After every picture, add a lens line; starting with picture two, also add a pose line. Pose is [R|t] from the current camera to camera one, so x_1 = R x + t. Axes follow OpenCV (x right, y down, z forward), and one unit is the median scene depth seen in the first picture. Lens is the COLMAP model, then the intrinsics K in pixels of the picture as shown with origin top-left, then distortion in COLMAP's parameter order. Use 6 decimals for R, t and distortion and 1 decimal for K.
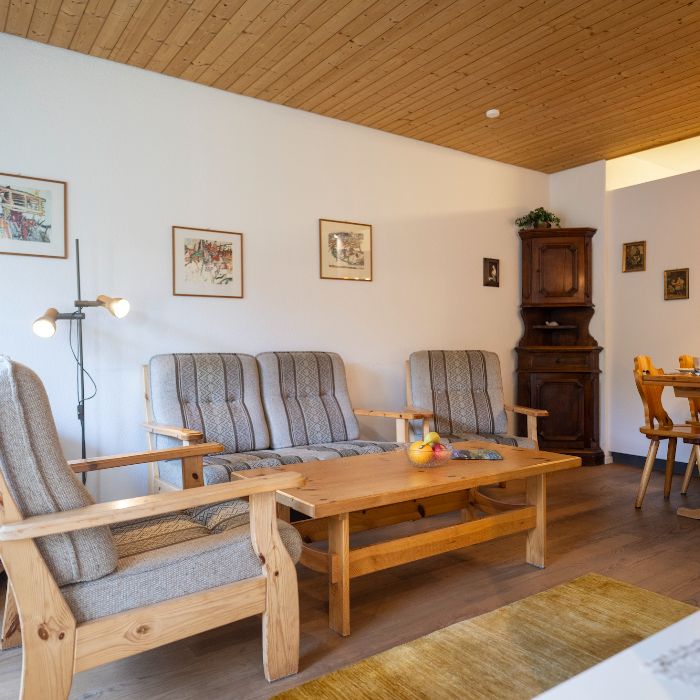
lens RADIAL K [[599.2, 0, 350.2], [0, 599.2, 353.3], [0, 0, 1]] dist [0.001903, 0.002600]
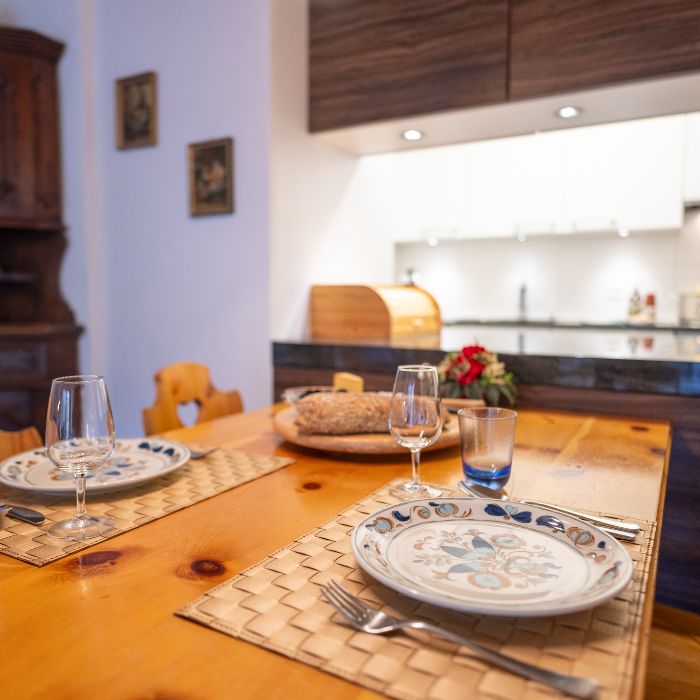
lens RADIAL K [[590.1, 0, 352.0], [0, 590.1, 352.1], [0, 0, 1]] dist [-0.006705, -0.002630]
pose [[0.905934, -0.026146, 0.422611, 0.497129], [-0.006495, 0.997116, 0.075614, -0.029720], [-0.423369, -0.071246, 0.903151, 0.637113]]
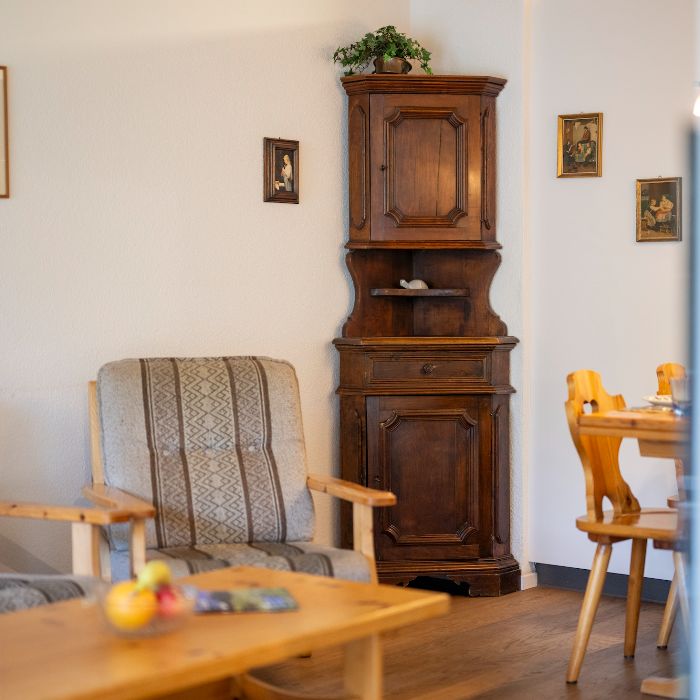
lens RADIAL K [[1570.3, 0, 350.0], [0, 1570.3, 350.0], [0, 0, 1]] dist [0.023550, -0.151064]
pose [[0.964273, -0.009865, 0.264727, -0.027224], [0.001346, 0.999476, 0.032343, -0.048101], [-0.264907, -0.030831, 0.963781, -0.155478]]
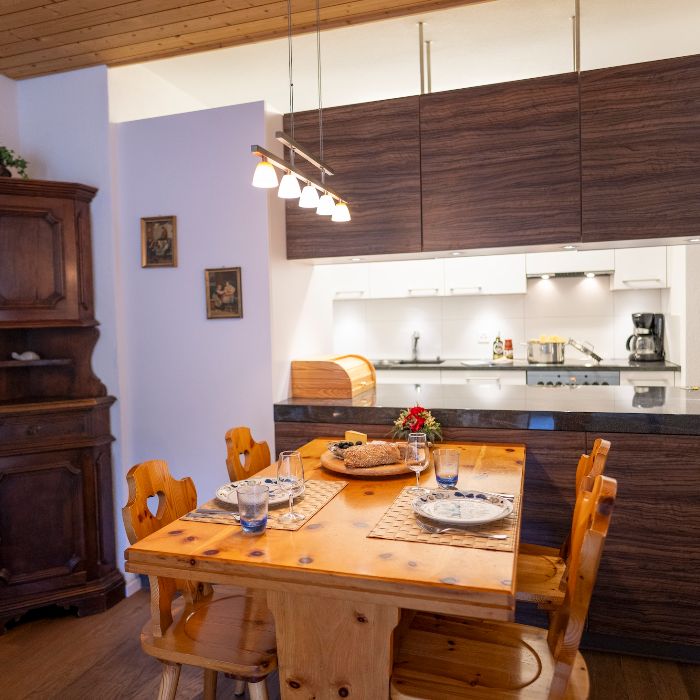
lens RADIAL K [[603.3, 0, 335.4], [0, 603.3, 341.6], [0, 0, 1]] dist [0.000475, -0.003269]
pose [[0.808839, -0.040468, 0.586636, 0.304959], [0.027342, 0.999138, 0.031226, -0.089880], [-0.587394, -0.009217, 0.809249, 0.489848]]
